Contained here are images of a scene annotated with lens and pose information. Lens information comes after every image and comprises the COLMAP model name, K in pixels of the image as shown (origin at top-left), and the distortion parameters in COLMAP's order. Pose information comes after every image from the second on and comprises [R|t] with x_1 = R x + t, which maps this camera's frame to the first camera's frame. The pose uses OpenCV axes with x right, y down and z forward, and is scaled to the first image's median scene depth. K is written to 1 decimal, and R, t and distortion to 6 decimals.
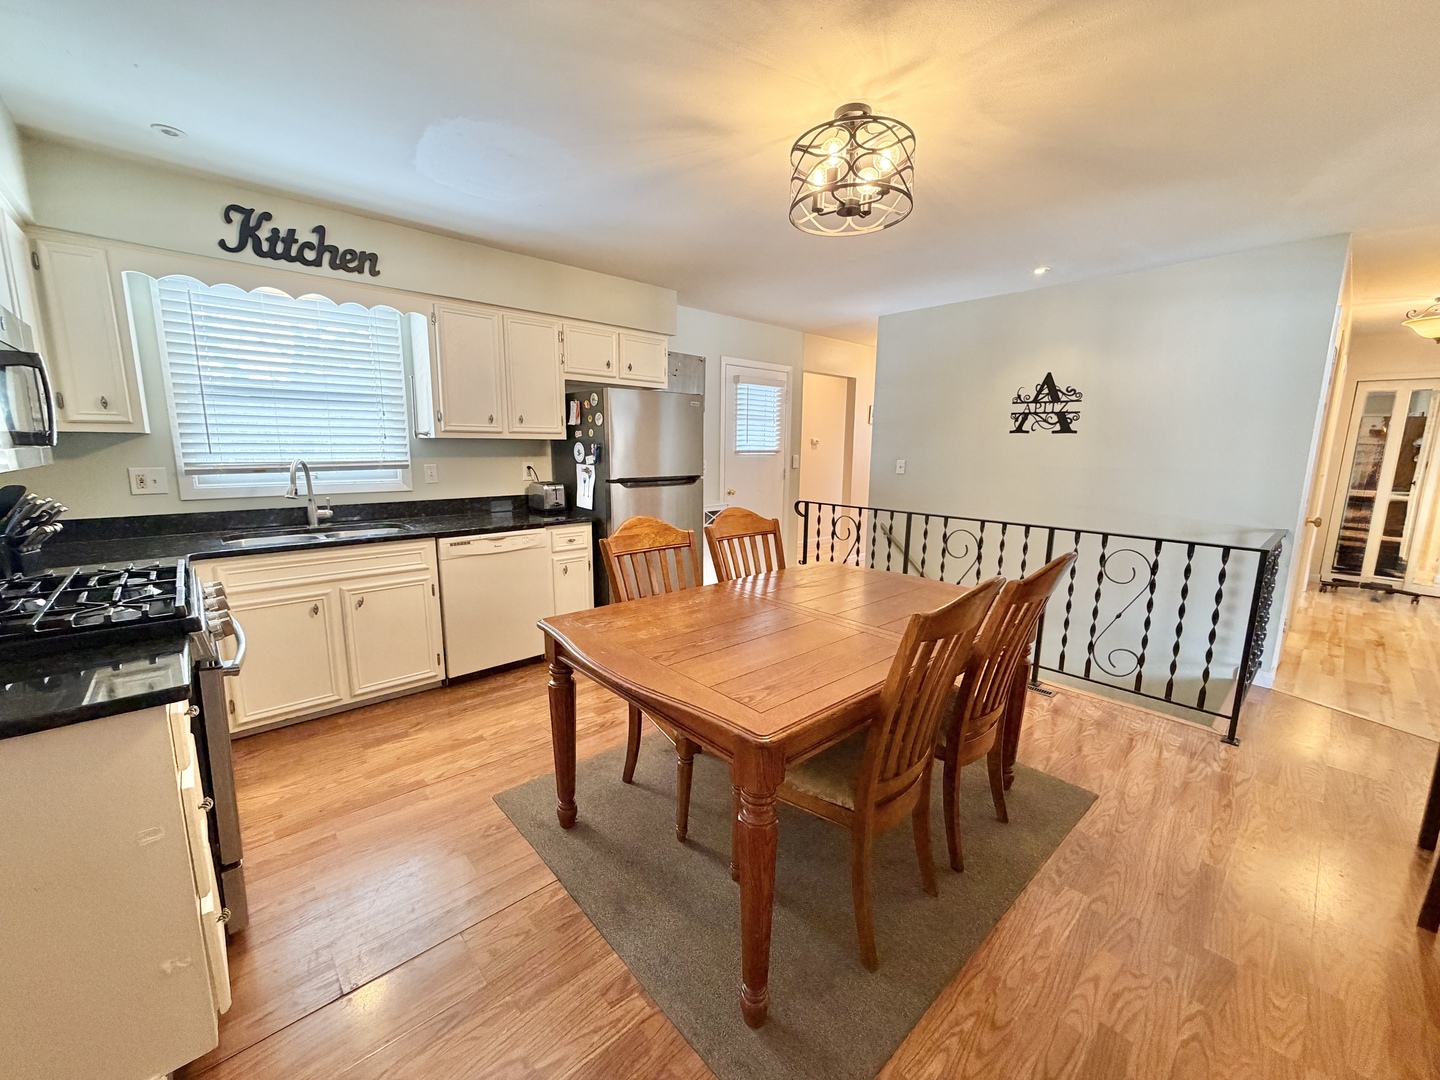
lens RADIAL K [[571.3, 0, 714.1], [0, 571.3, 540.6], [0, 0, 1]] dist [-0.000499, -0.000249]
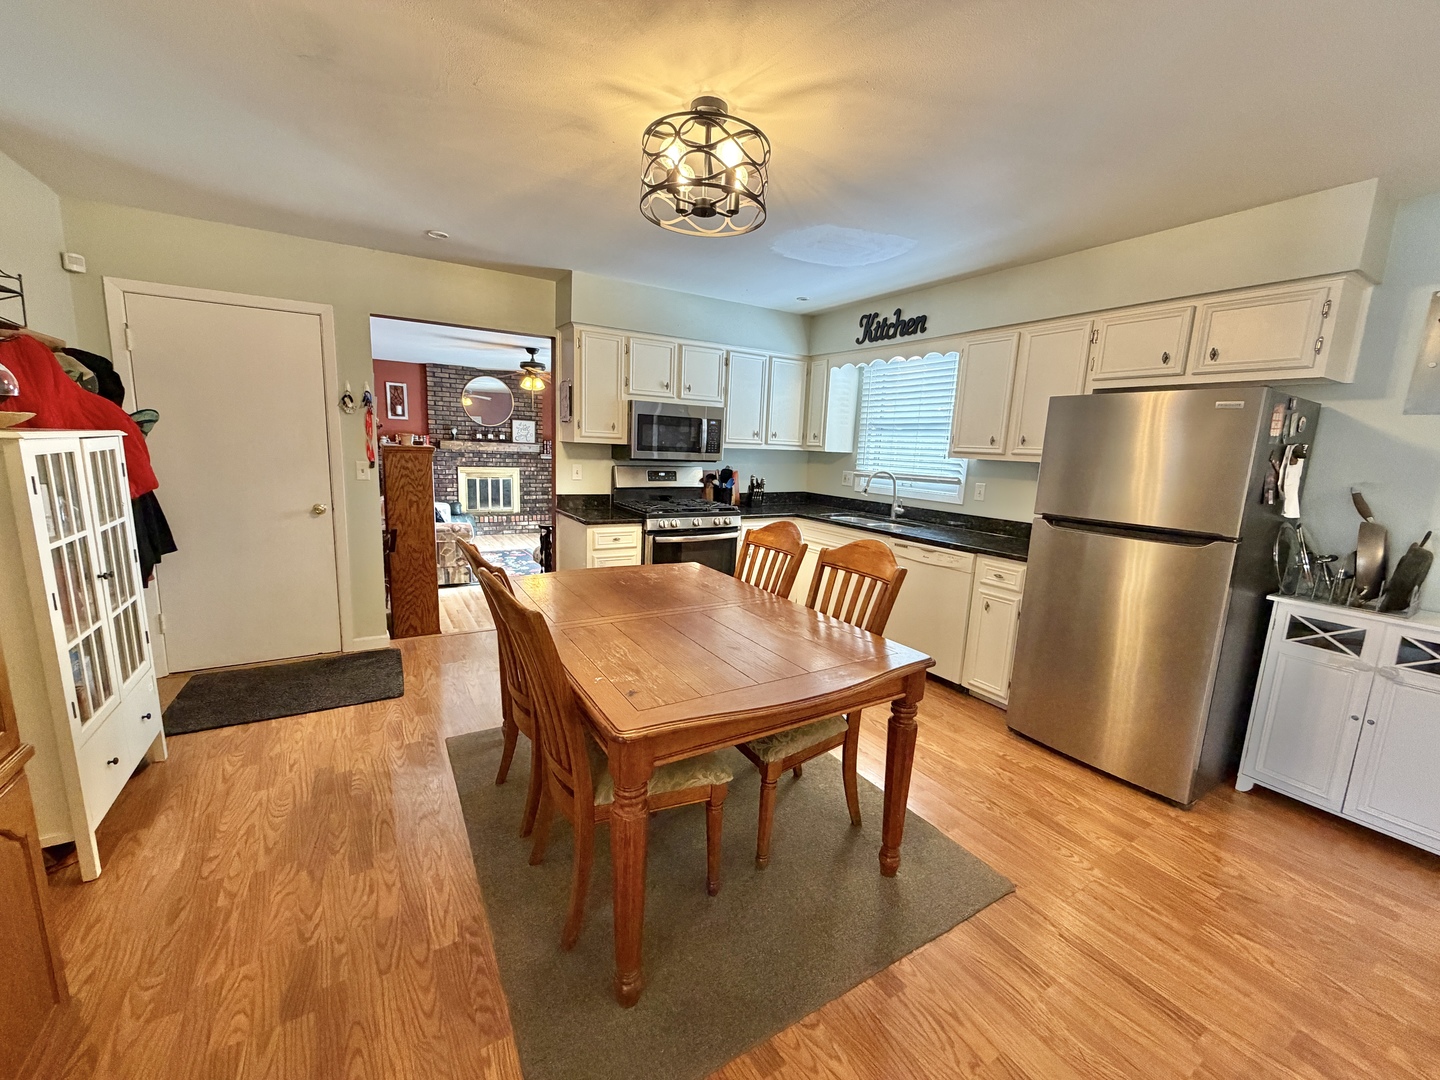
lens RADIAL K [[571.3, 0, 714.1], [0, 571.3, 540.6], [0, 0, 1]] dist [-0.000499, -0.000249]
pose [[-0.189910, 0.144675, -0.971084, 0.854703], [-0.209151, 0.960419, 0.183989, -0.155529], [0.959265, 0.238044, -0.152134, 0.890055]]
